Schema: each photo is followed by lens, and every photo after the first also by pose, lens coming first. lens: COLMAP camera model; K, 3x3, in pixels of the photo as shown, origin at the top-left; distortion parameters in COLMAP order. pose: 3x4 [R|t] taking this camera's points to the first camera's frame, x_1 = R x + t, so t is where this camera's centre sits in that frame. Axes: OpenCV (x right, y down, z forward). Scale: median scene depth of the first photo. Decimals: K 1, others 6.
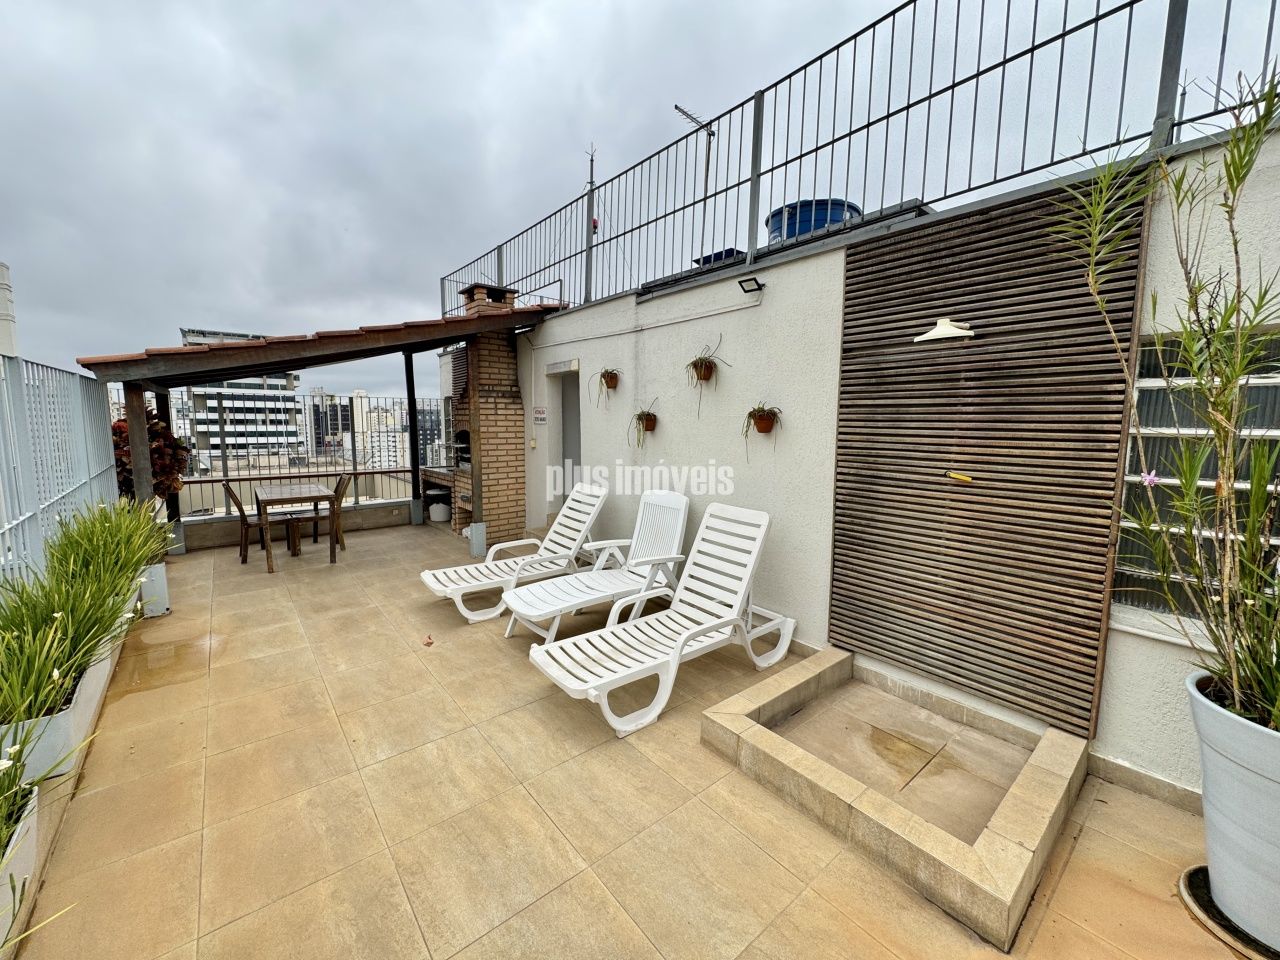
lens RADIAL K [[510.0, 0, 642.7], [0, 510.0, 480.2], [0, 0, 1]] dist [-0.002669, 0.000371]
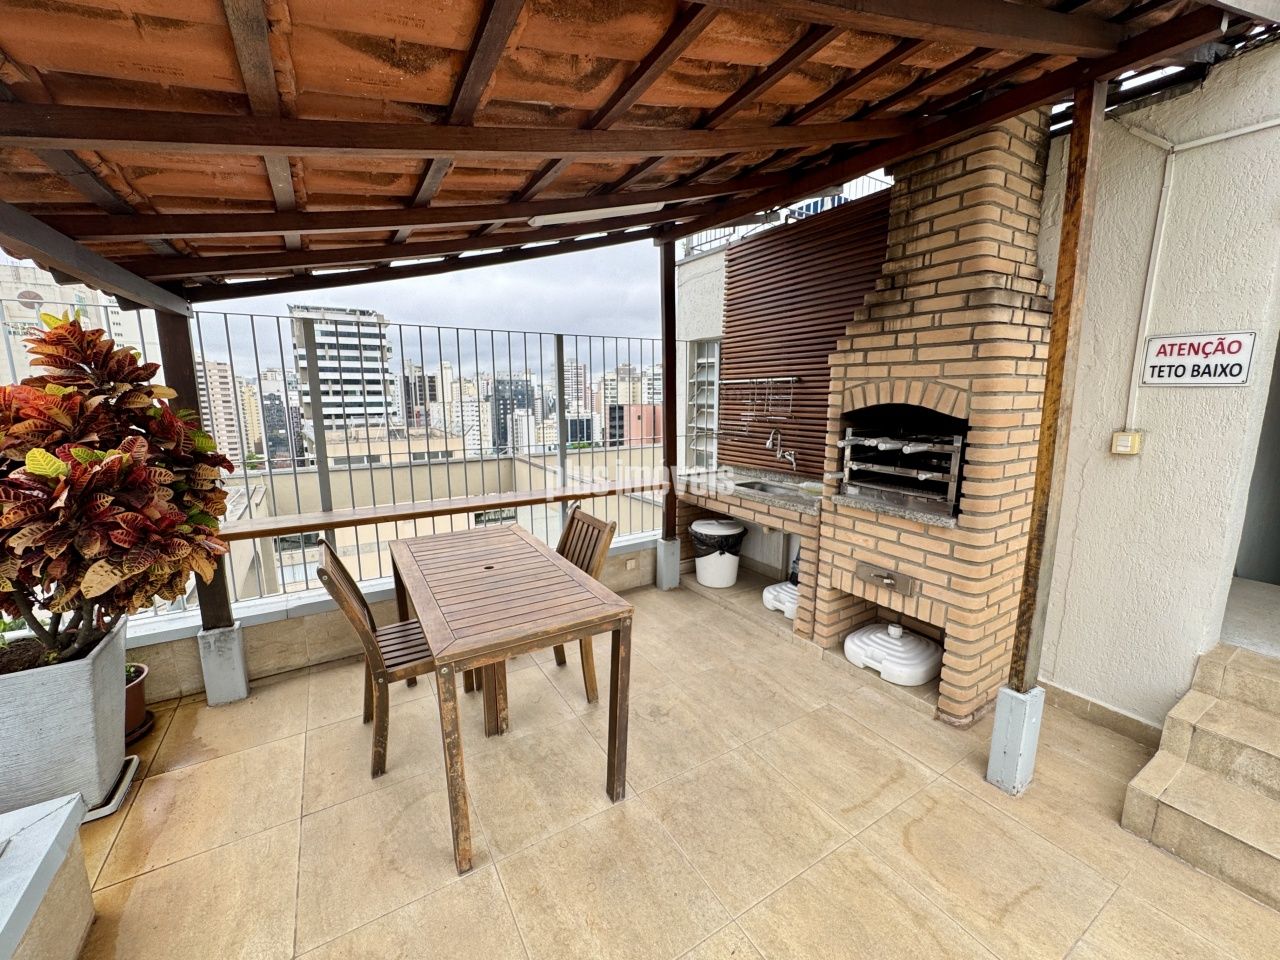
lens RADIAL K [[510.0, 0, 638.2], [0, 510.0, 477.7], [0, 0, 1]] dist [-0.002669, 0.000371]
pose [[0.989783, 0.017099, -0.141552, -0.081038], [-0.009303, 0.998412, 0.055554, -0.010528], [0.142278, -0.053669, 0.988371, 0.099774]]
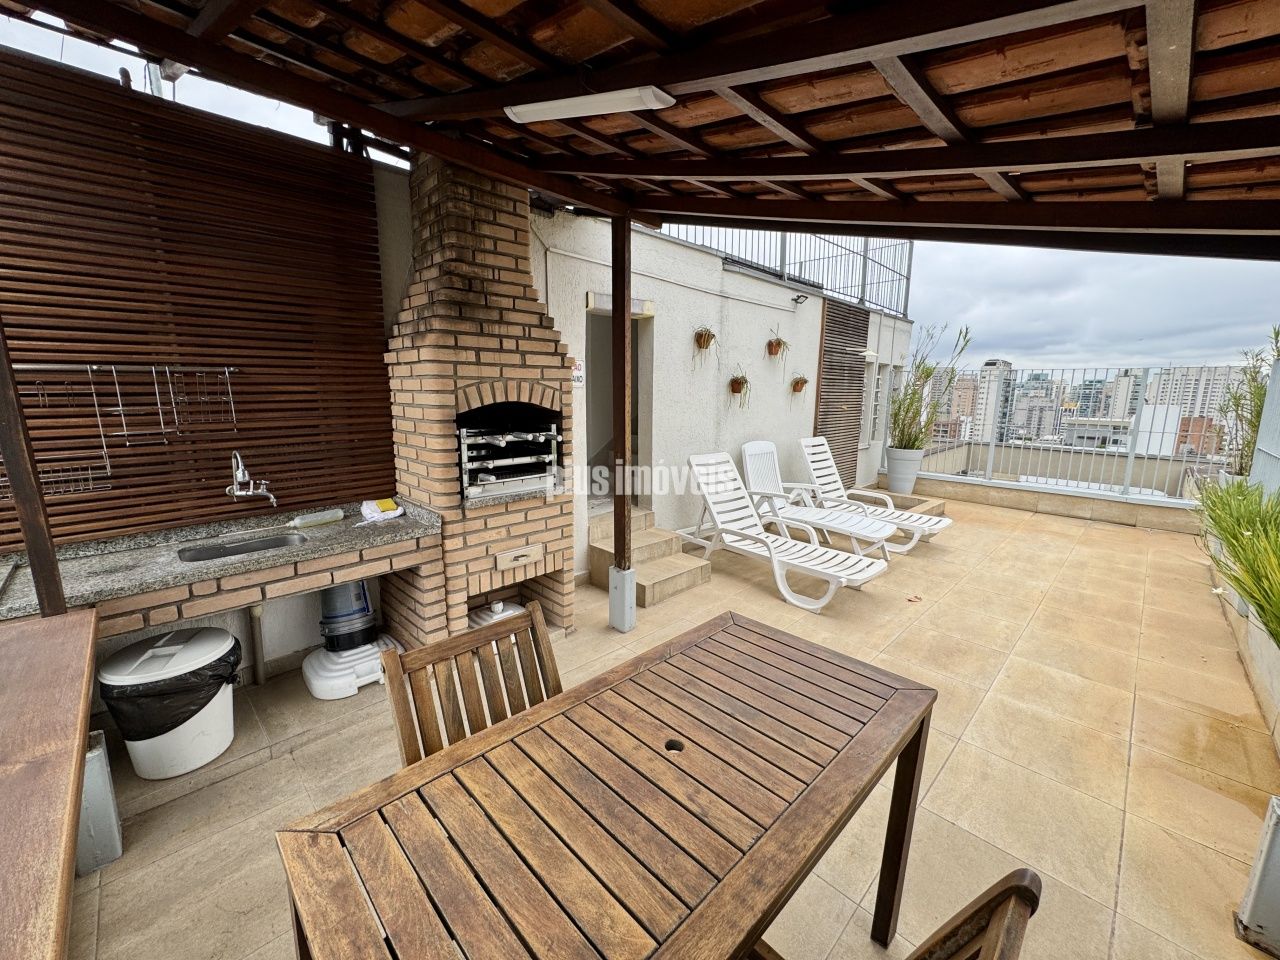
lens RADIAL K [[510.0, 0, 639.1], [0, 510.0, 477.2], [0, 0, 1]] dist [-0.002669, 0.000371]
pose [[-0.087205, -0.180257, 0.979746, -0.131326], [0.102514, 0.976648, 0.188811, -0.017798], [-0.990902, 0.116903, -0.066690, 0.155819]]
